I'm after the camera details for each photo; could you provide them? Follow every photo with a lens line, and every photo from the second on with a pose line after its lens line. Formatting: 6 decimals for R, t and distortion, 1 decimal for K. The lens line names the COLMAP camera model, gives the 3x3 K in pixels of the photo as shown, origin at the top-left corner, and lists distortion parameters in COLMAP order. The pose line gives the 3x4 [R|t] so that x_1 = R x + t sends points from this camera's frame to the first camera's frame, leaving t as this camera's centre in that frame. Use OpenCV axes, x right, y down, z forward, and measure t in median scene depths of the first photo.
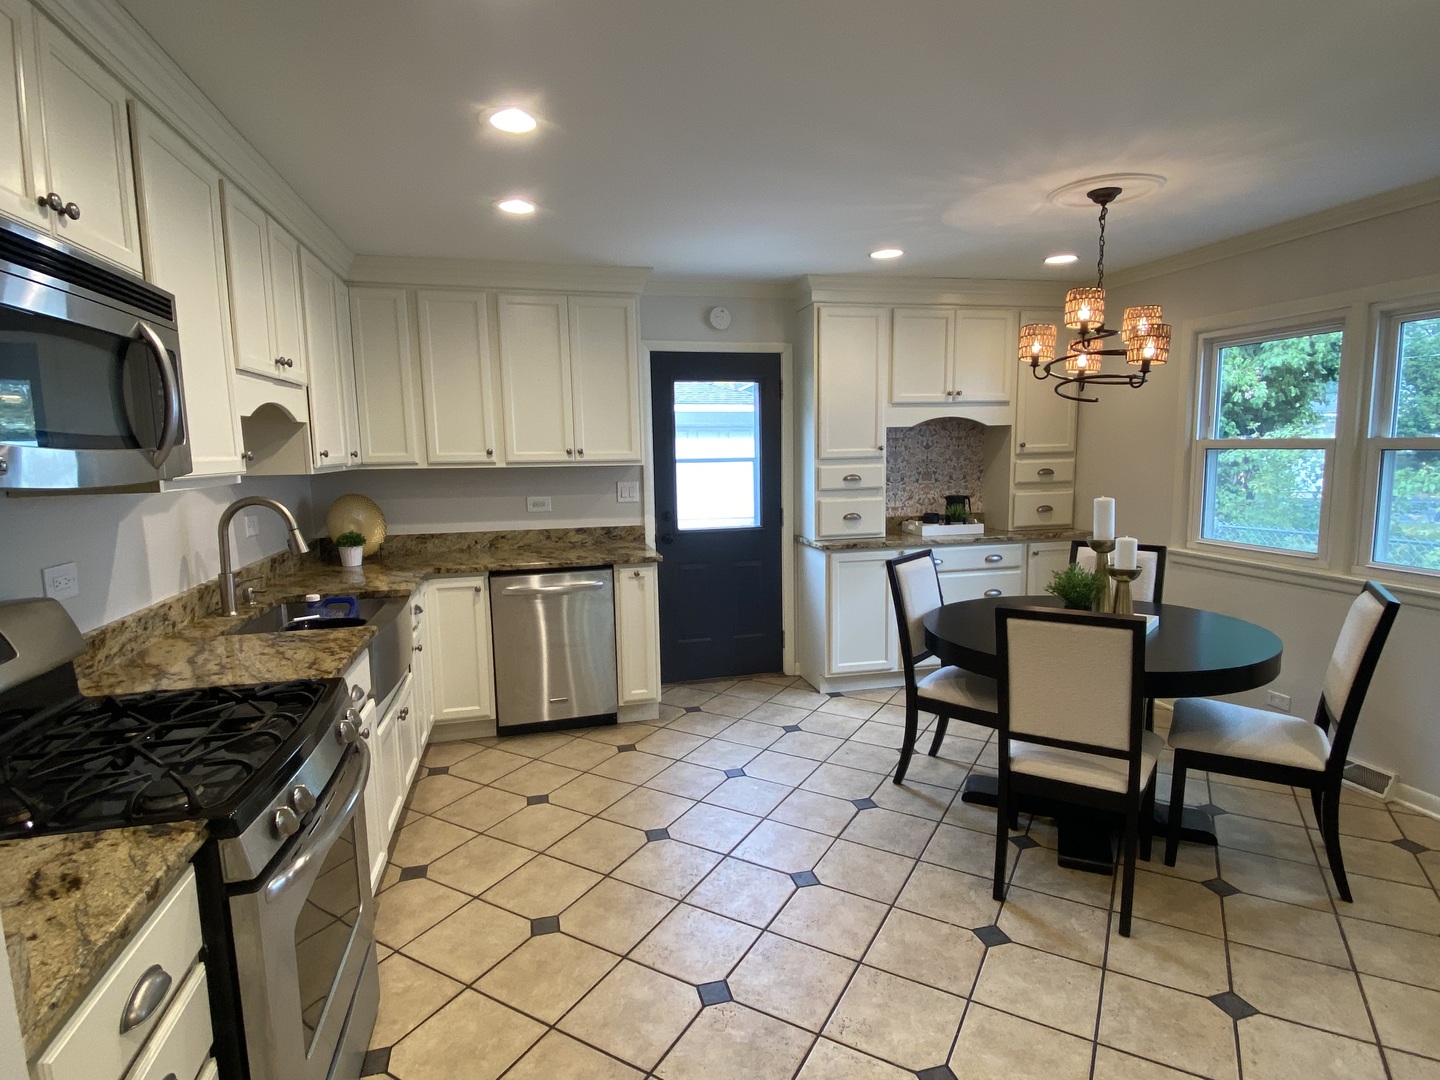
lens RADIAL K [[749.9, 0, 720.0], [0, 749.9, 540.0], [0, 0, 1]] dist [0.023336, -0.032312]
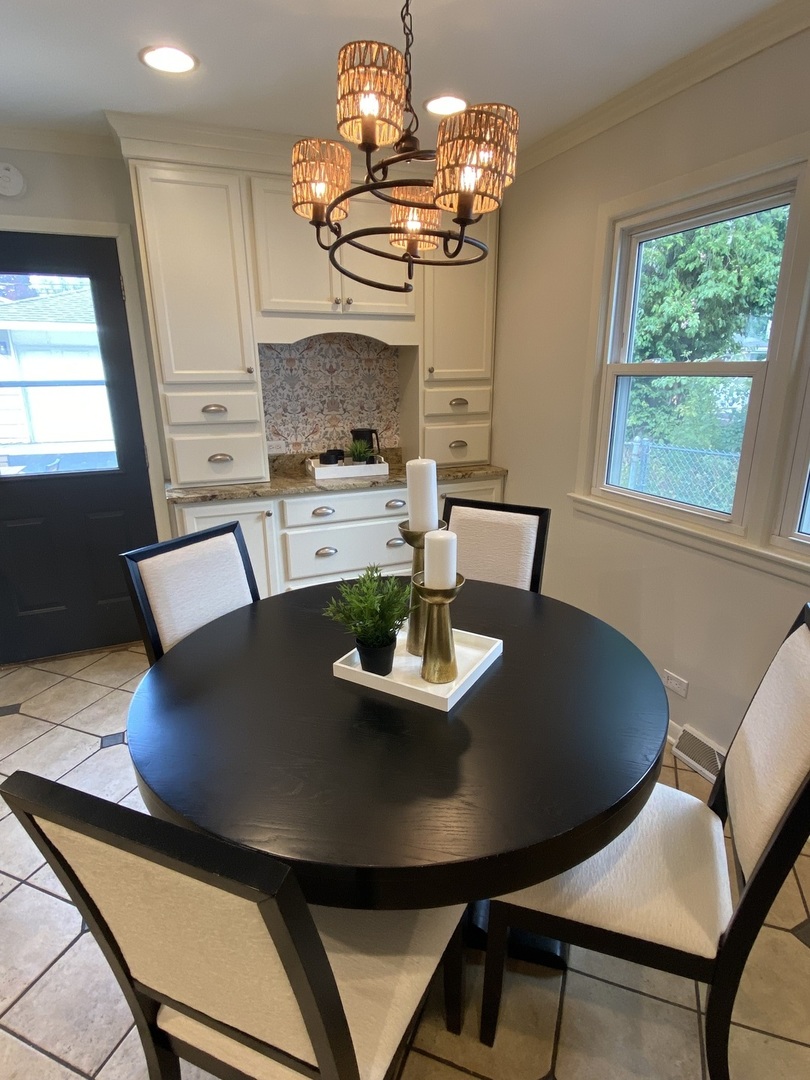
lens RADIAL K [[580.8, 0, 405.0], [0, 580.8, 540.0], [0, 0, 1]] dist [0.091317, -0.105555]
pose [[0.984222, -0.037845, 0.172841, 0.245225], [0.010091, 0.987274, 0.158709, -0.039836], [-0.176648, -0.154461, 0.972079, 0.317904]]
